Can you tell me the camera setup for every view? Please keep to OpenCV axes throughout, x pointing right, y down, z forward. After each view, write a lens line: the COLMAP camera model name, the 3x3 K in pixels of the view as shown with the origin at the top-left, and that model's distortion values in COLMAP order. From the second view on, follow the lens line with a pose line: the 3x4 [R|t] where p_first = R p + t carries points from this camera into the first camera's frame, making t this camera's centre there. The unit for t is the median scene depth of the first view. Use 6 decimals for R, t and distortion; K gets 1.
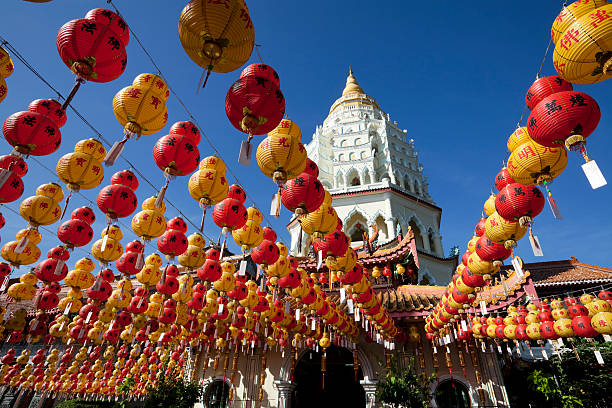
lens RADIAL K [[340.4, 0, 305.7], [0, 340.4, 196.3], [0, 0, 1]] dist [-0.043525, 0.022303]
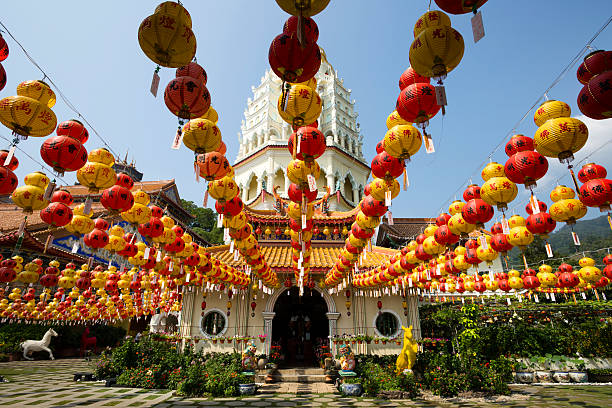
lens RADIAL K [[340.4, 0, 304.1], [0, 340.4, 197.6], [0, 0, 1]] dist [-0.043525, 0.022303]
pose [[0.961017, 0.080491, 0.264513, -0.117659], [-0.134038, 0.972378, 0.191088, -0.056787], [-0.241826, -0.219094, 0.945261, -0.063273]]
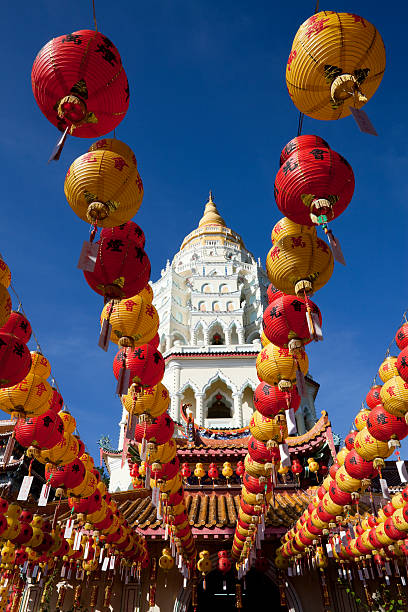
lens RADIAL K [[447.2, 0, 200.0], [0, 447.2, 304.8], [0, 0, 1]] dist [-0.051898, 0.023292]
pose [[0.971582, 0.125051, 0.200974, -0.109691], [-0.105164, 0.988704, -0.106792, -0.007543], [-0.212059, 0.082621, 0.973758, 0.009524]]
